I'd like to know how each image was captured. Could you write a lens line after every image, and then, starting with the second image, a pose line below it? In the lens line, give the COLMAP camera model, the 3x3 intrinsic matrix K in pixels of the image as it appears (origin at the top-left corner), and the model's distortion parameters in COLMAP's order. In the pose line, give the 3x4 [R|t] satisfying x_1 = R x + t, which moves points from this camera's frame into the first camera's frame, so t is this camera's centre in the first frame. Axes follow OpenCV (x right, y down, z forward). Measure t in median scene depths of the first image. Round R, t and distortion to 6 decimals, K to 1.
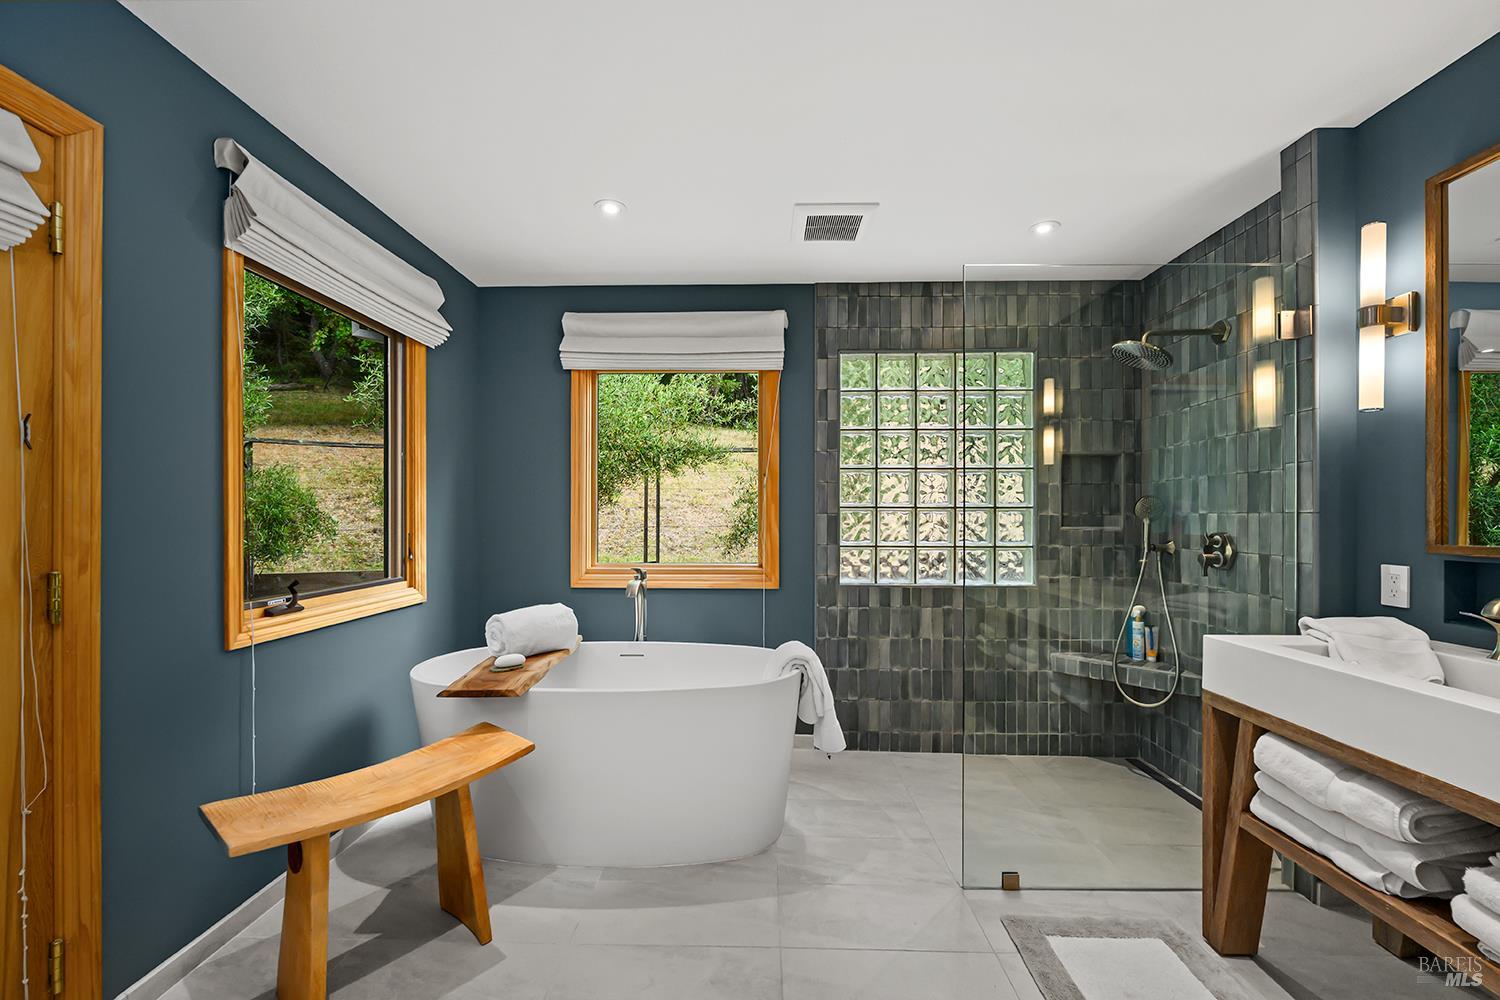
lens RADIAL K [[606.6, 0, 746.3], [0, 606.6, 512.4], [0, 0, 1]] dist [-0.009926, 0.000534]
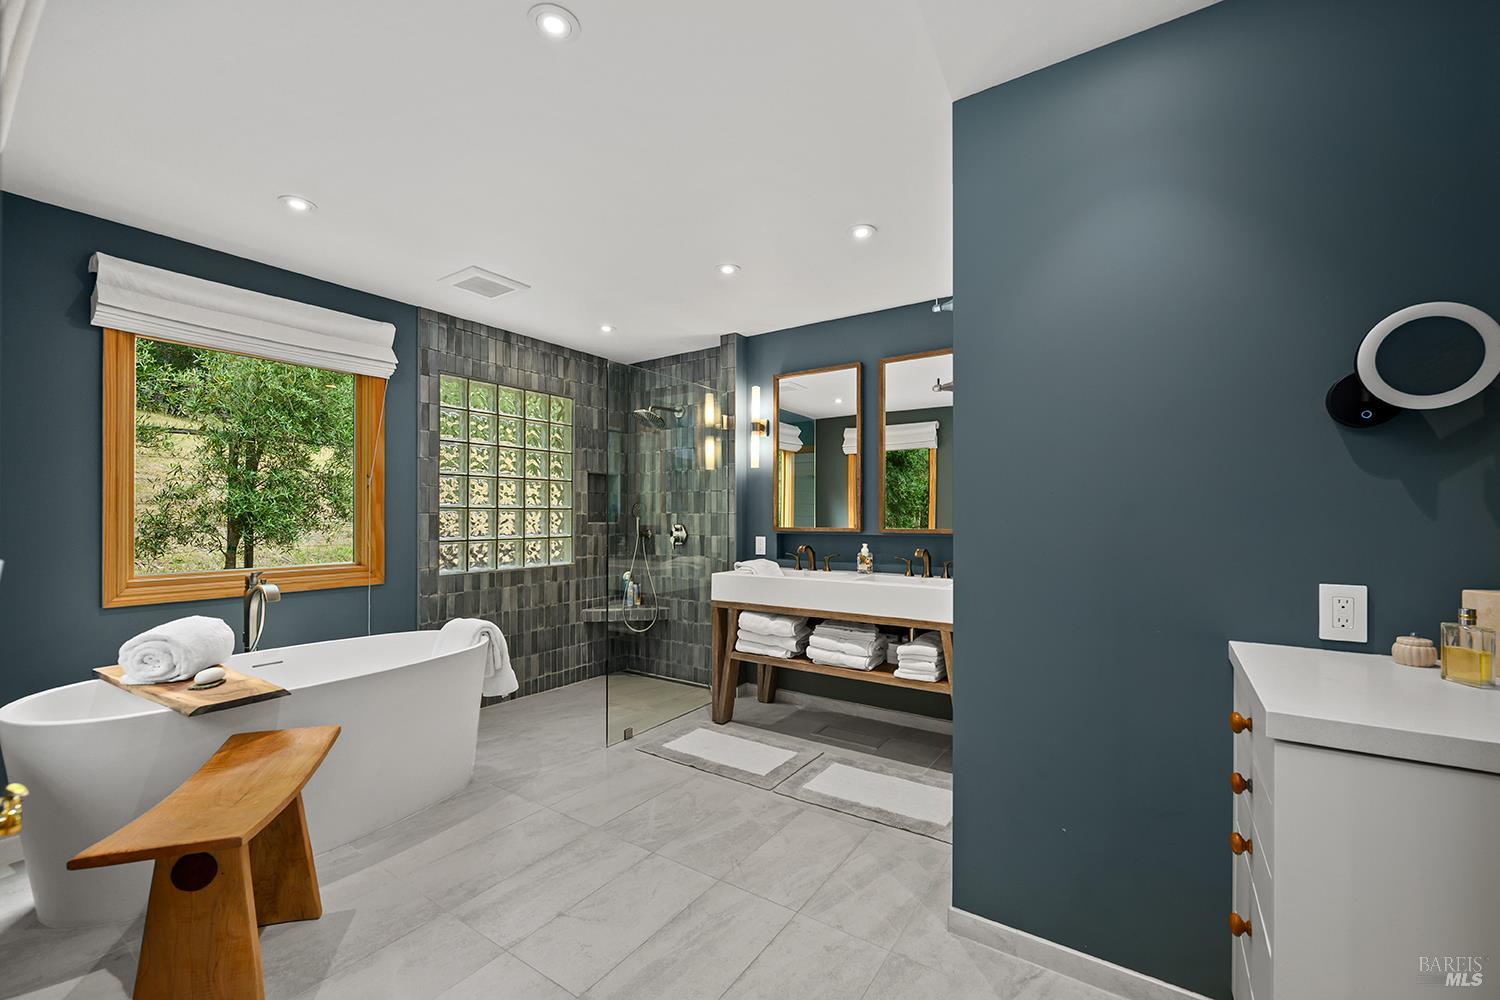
lens RADIAL K [[606.6, 0, 757.3], [0, 606.6, 509.6], [0, 0, 1]] dist [-0.009926, 0.000534]
pose [[0.528008, 0.005939, 0.849219, -0.577382], [-0.004110, 0.999982, -0.004439, -0.002703], [-0.849230, -0.001146, 0.528022, -0.135822]]
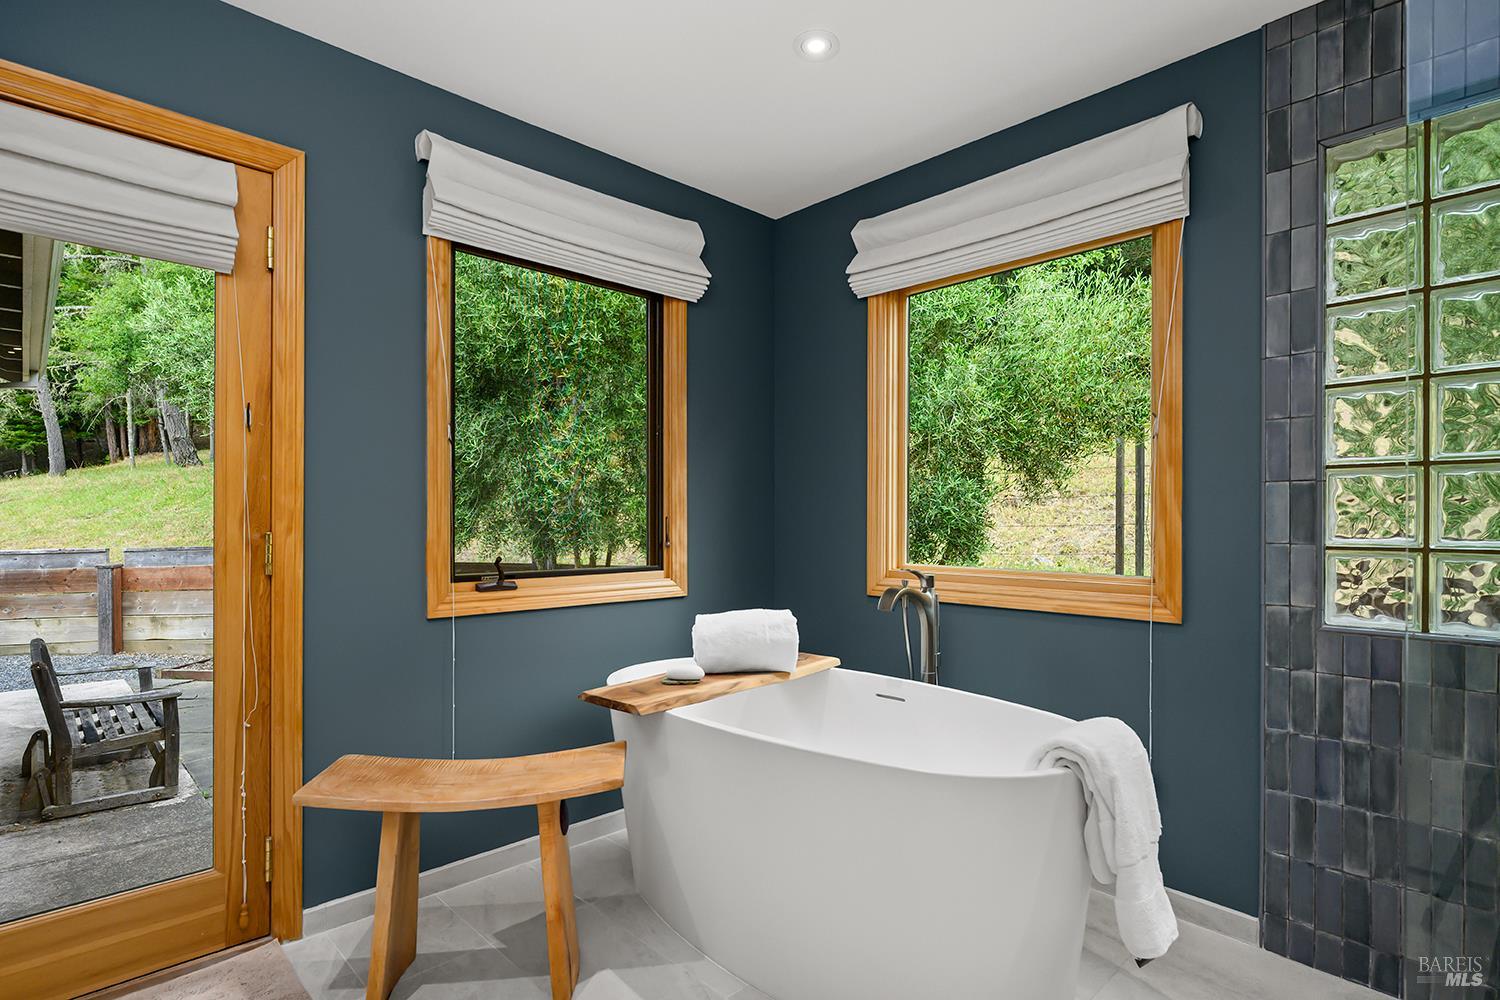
lens RADIAL K [[754.3, 0, 747.0], [0, 754.3, 518.4], [0, 0, 1]] dist [-0.006373, -0.000141]
pose [[0.707677, -0.001741, -0.706534, 0.290094], [0.003025, 0.999995, 0.000565, 0.035212], [0.706529, -0.002537, 0.707679, 0.292129]]
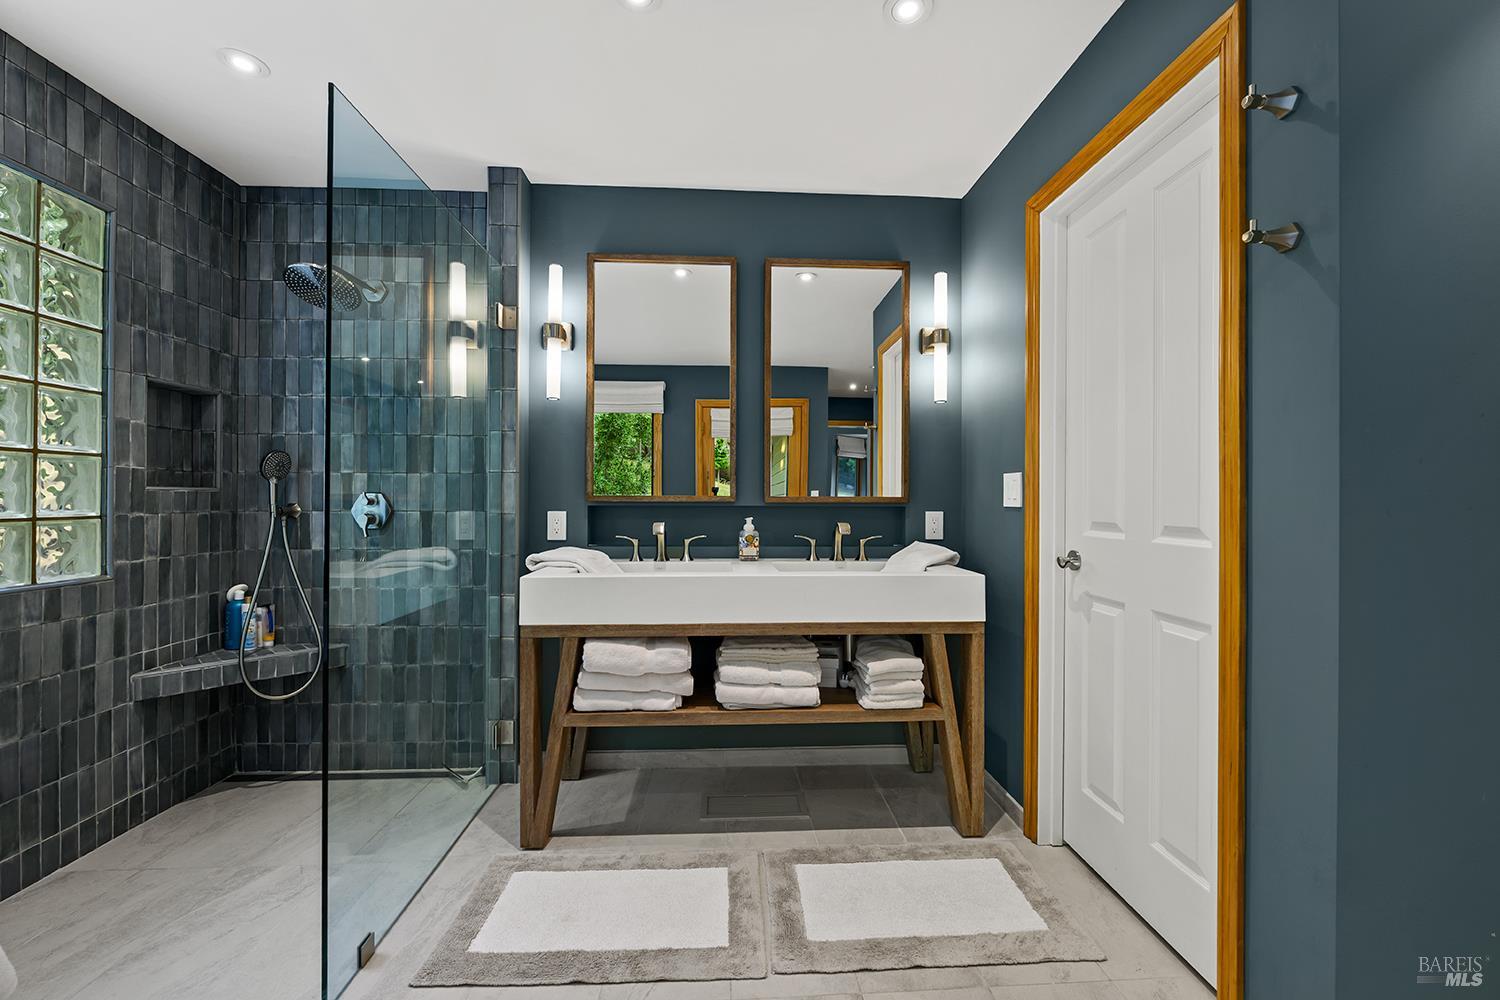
lens RADIAL K [[606.6, 0, 764.1], [0, 606.6, 494.3], [0, 0, 1]] dist [-0.009926, 0.000534]
pose [[-0.096324, 0.004937, 0.995338, -0.253012], [-0.010736, 0.999924, -0.005999, 0.033681], [-0.995292, -0.011263, -0.096263, 0.423262]]
